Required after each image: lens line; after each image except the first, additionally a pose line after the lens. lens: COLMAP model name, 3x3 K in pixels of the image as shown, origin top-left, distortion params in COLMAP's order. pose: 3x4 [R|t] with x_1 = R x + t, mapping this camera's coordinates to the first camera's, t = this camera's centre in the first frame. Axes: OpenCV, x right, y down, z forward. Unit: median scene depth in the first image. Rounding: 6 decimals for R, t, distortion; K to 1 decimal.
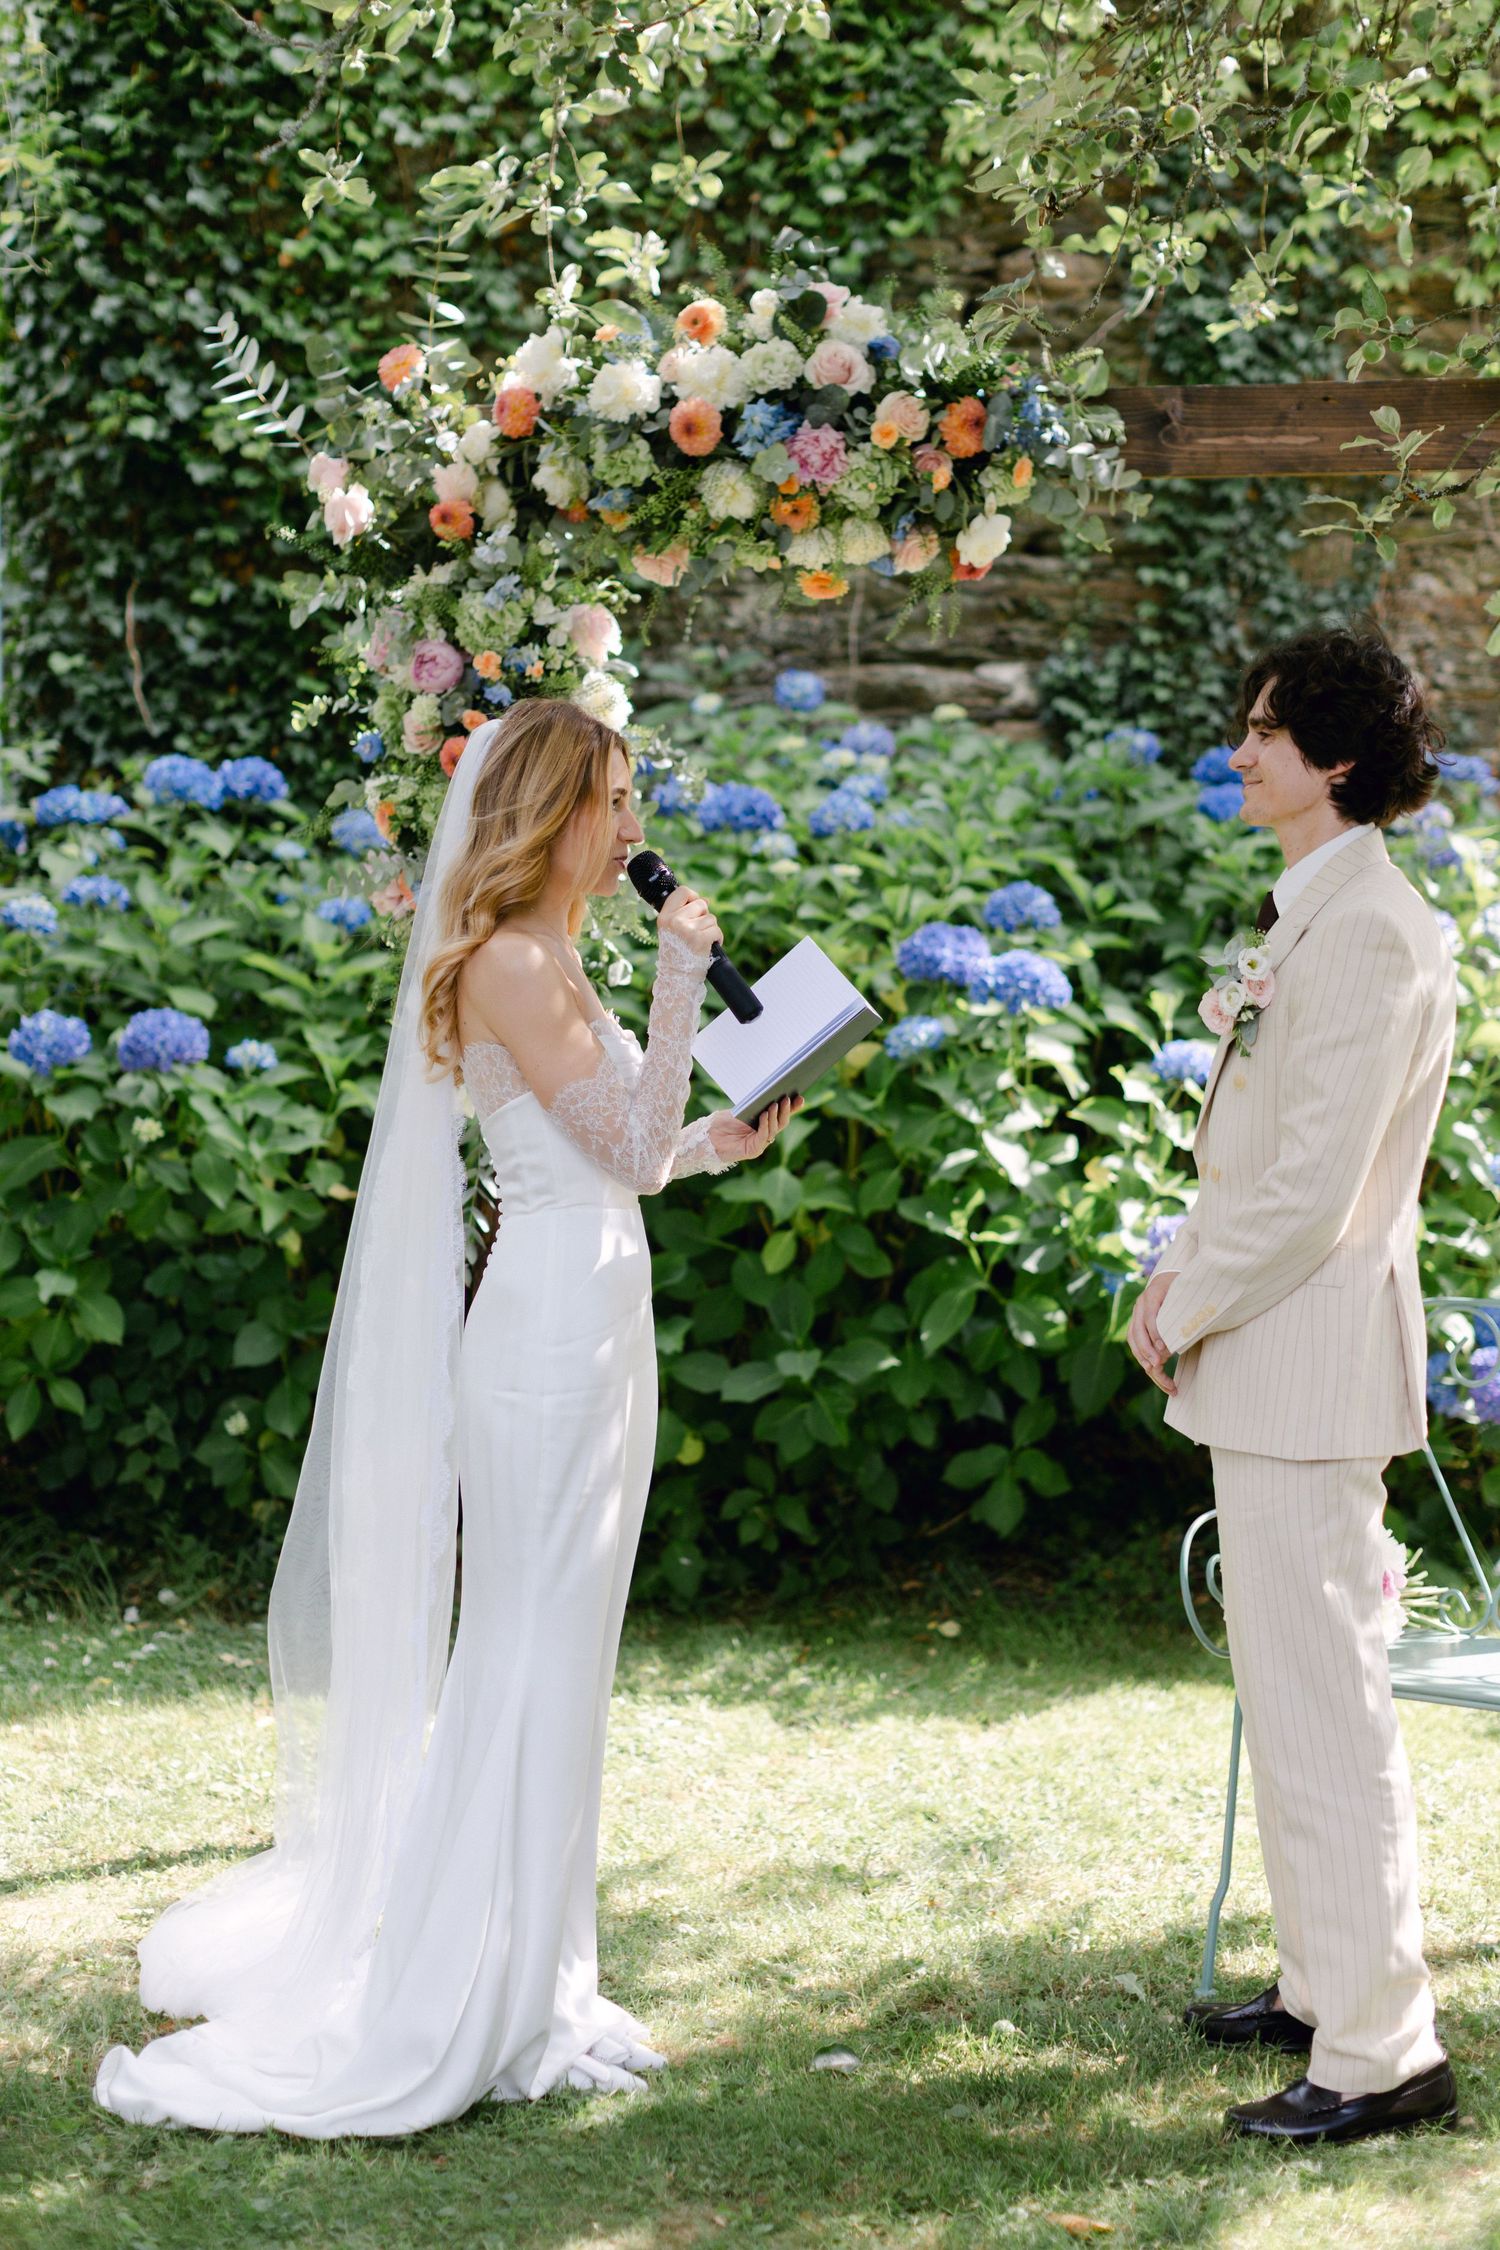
lens RADIAL K [[3448.0, 0, 740.6], [0, 3448.0, 1118.3], [0, 0, 1]] dist [0.001748, 0.065089]
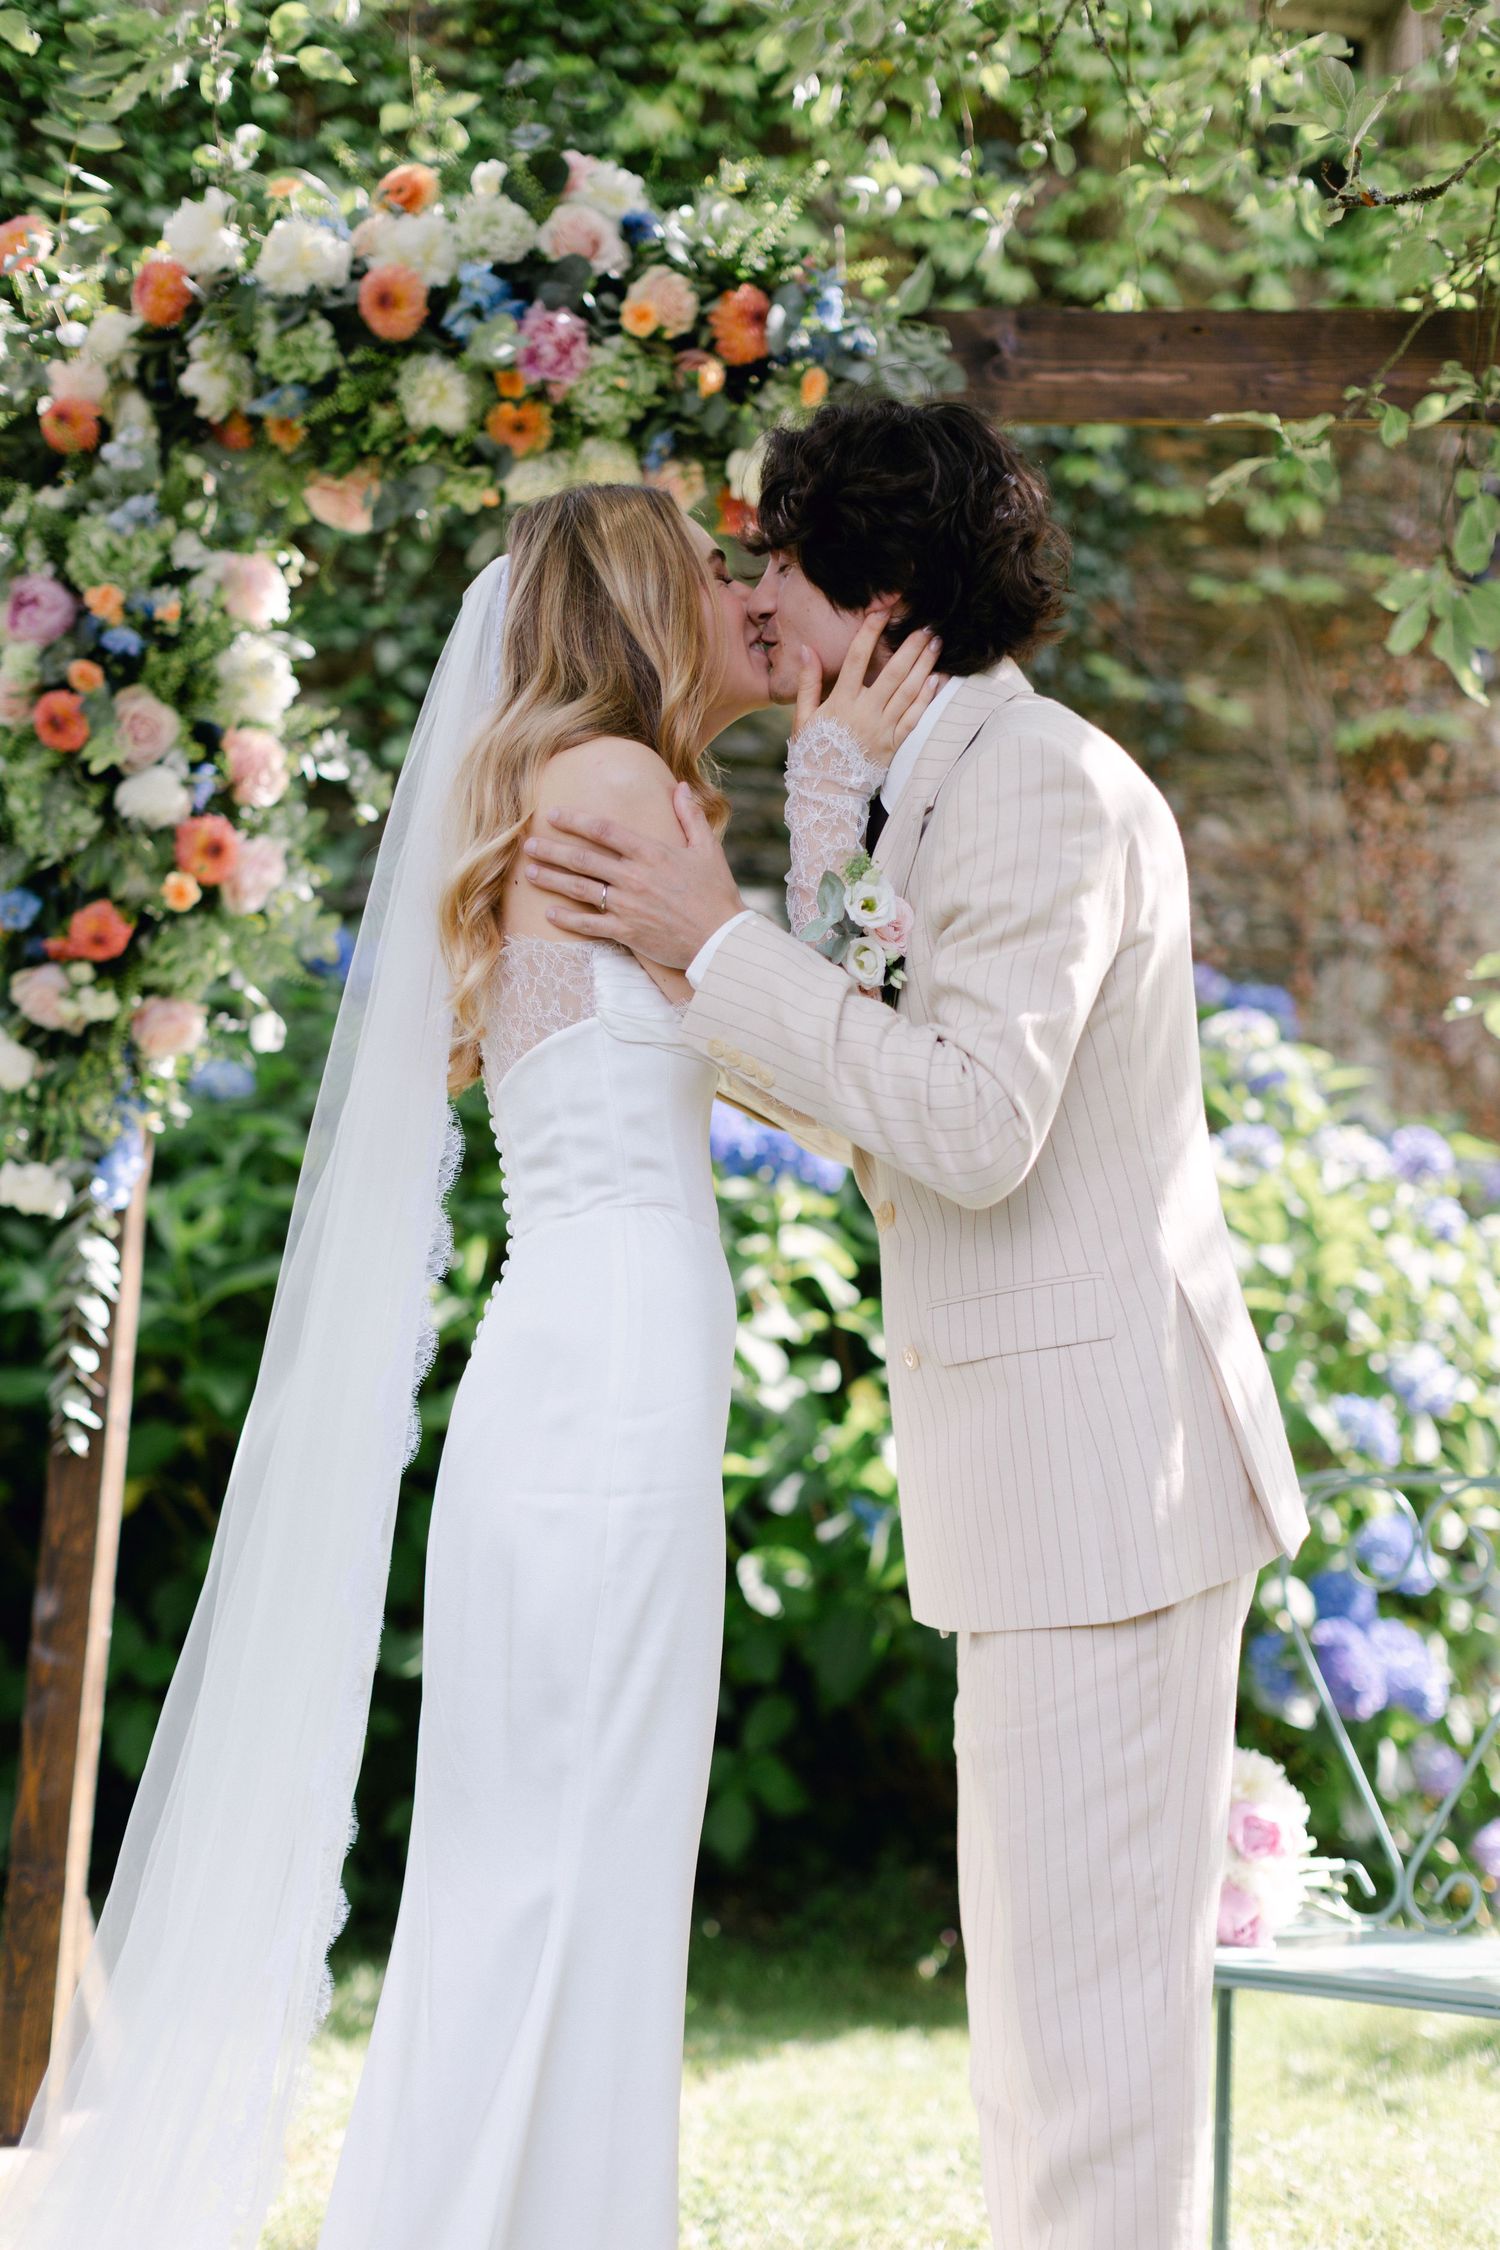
lens RADIAL K [[3239.3, 0, 750.0], [0, 3239.3, 1125.0], [0, 0, 1]] dist [0.029205, 0.097525]
pose [[0.995456, 0.041935, 0.085490, 0.011279], [-0.029572, 0.989559, -0.141063, 0.076962], [-0.090513, 0.137894, 0.986303, 0.290867]]
